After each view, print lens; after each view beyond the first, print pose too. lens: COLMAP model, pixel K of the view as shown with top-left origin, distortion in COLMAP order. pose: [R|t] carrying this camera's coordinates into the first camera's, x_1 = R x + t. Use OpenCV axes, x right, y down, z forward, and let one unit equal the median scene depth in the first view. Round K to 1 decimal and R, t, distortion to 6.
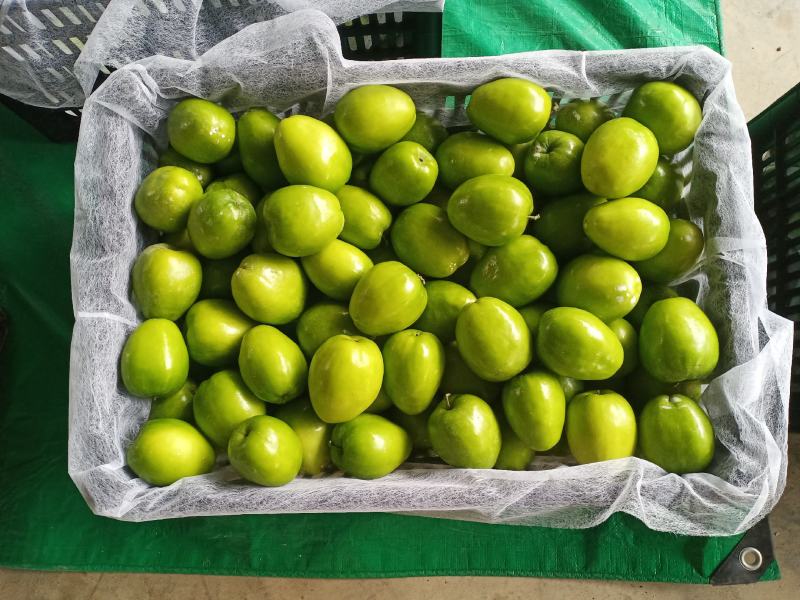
lens RADIAL K [[641.7, 0, 400.0], [0, 641.7, 300.0], [0, 0, 1]] dist [0.066948, -0.150023]
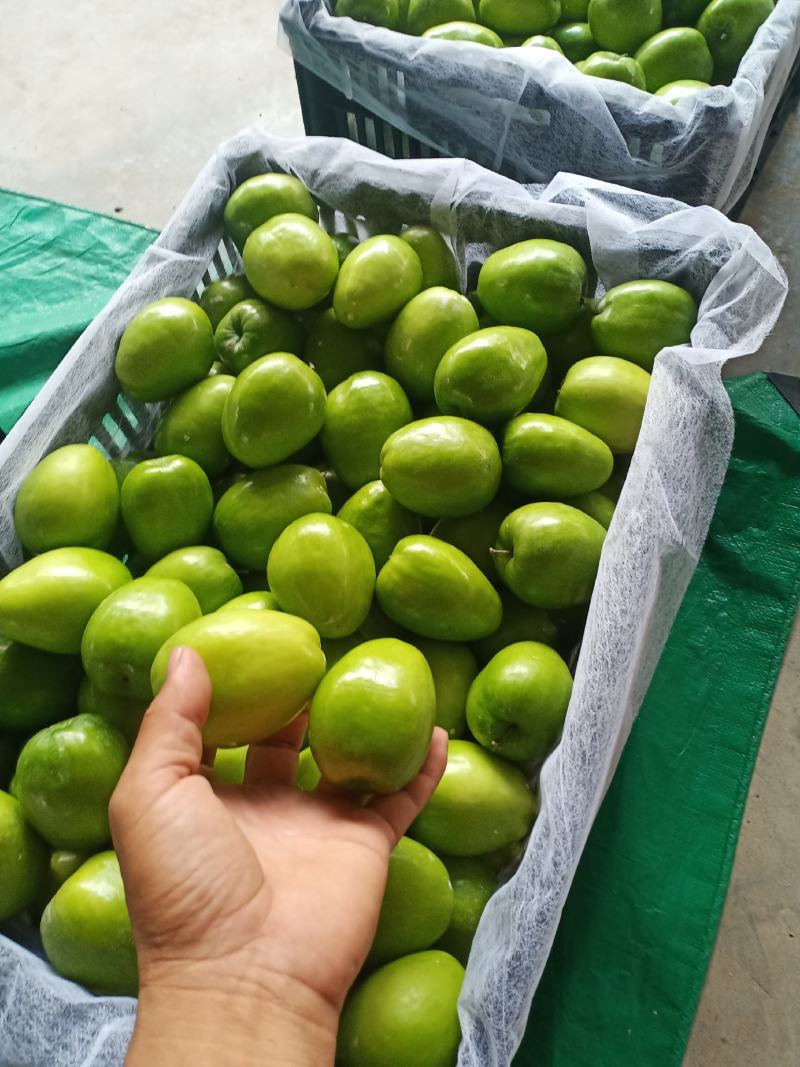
lens RADIAL K [[855.8, 0, 400.0], [0, 855.8, 533.5], [0, 0, 1]] dist [0.066948, -0.150023]
pose [[0.404237, -0.806762, 0.430961, -0.333141], [0.911796, 0.392663, -0.120187, 0.160482], [-0.072260, 0.441532, 0.894331, 0.203300]]
